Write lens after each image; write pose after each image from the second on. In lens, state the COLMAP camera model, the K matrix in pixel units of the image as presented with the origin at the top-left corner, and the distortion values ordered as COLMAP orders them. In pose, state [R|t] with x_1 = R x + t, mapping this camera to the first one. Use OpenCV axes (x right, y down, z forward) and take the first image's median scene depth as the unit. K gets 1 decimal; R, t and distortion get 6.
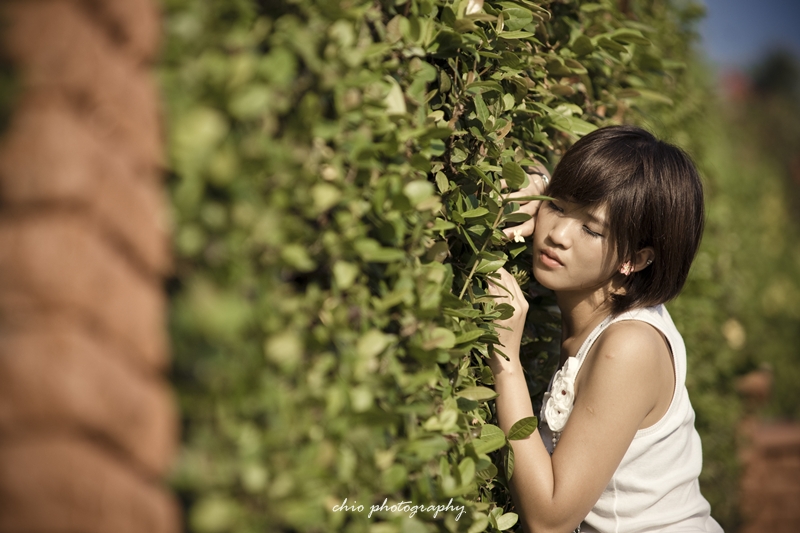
lens RADIAL K [[4620.4, 0, 400.0], [0, 4620.4, 266.5], [0, 0, 1]] dist [0.907411, 0.000000]
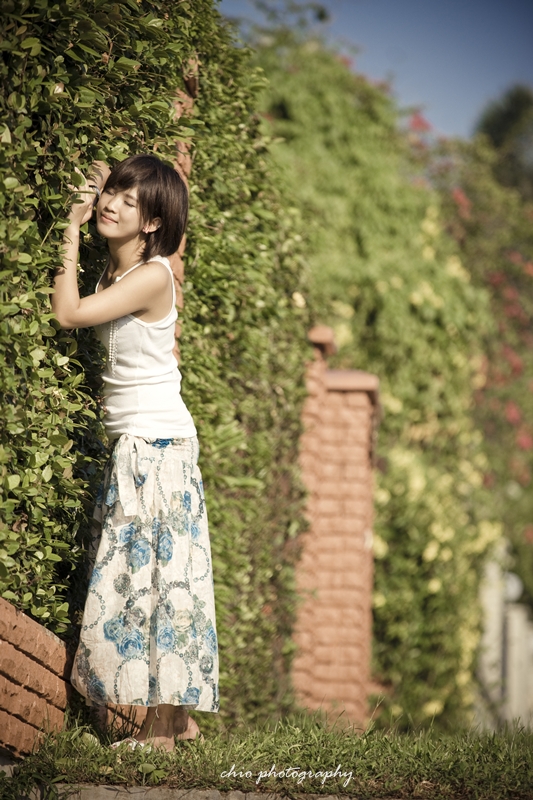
lens RADIAL K [[4620.4, 0, 266.4], [0, 4620.4, 399.9], [0, 0, 1]] dist [0.907411, 0.000000]
pose [[0.996934, 0.077492, 0.010820, 0.088632], [-0.077758, 0.996609, 0.026896, 0.013526], [-0.008699, -0.027655, 0.999580, -0.908687]]
